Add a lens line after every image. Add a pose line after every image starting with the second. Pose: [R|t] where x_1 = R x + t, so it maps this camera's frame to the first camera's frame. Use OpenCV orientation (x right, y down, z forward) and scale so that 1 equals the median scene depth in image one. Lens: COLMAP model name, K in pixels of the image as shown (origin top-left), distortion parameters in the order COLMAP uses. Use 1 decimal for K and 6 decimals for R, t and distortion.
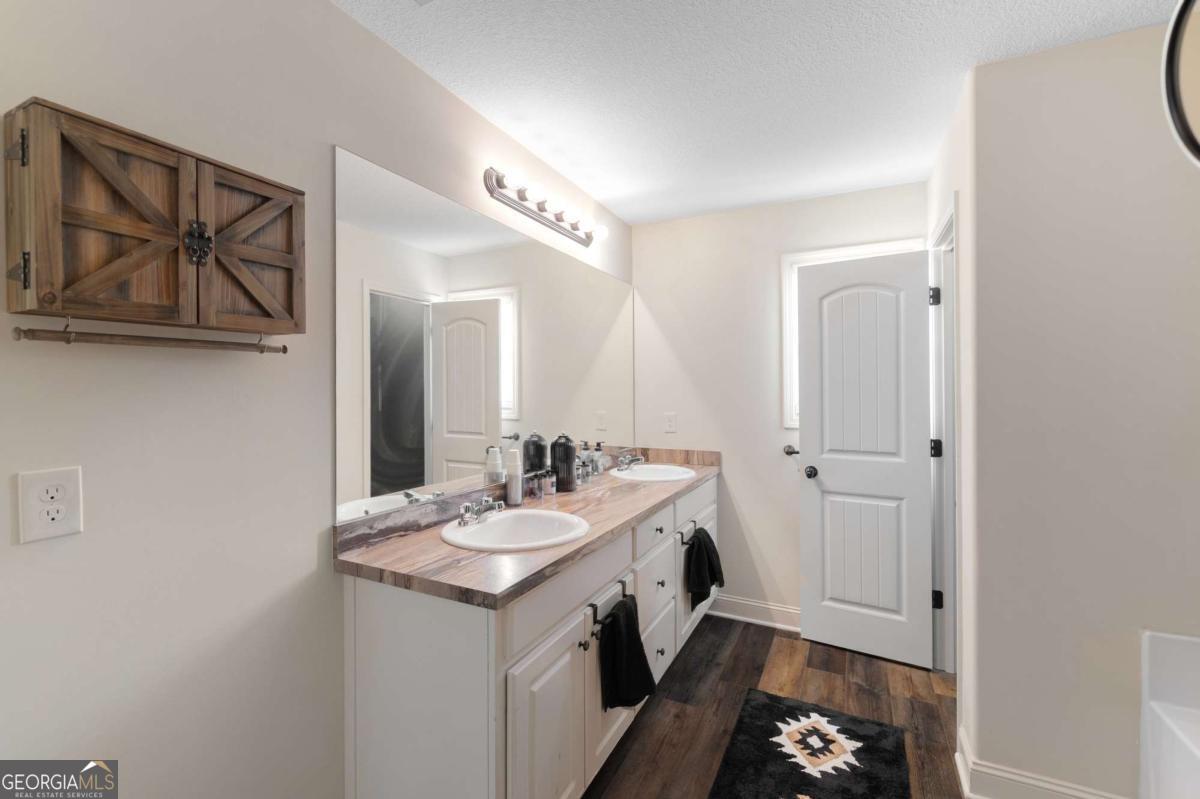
lens RADIAL K [[503.7, 0, 603.6], [0, 503.7, 392.9], [0, 0, 1]] dist [-0.000322, 0.000101]
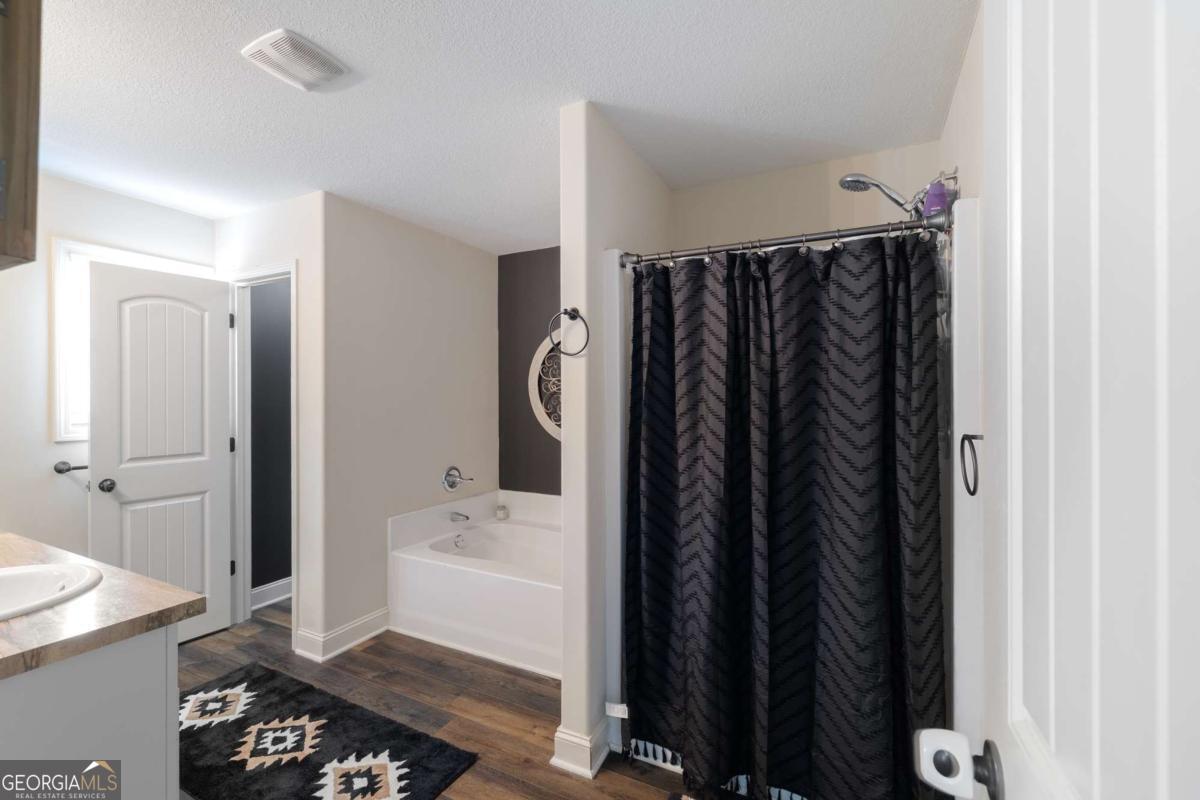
lens RADIAL K [[503.7, 0, 603.7], [0, 503.7, 395.7], [0, 0, 1]] dist [-0.000322, 0.000101]
pose [[0.003692, 0.005361, 0.999979, -0.665262], [0.005355, 0.999971, -0.005380, 0.001962], [-0.999979, 0.005375, 0.003663, 0.102241]]
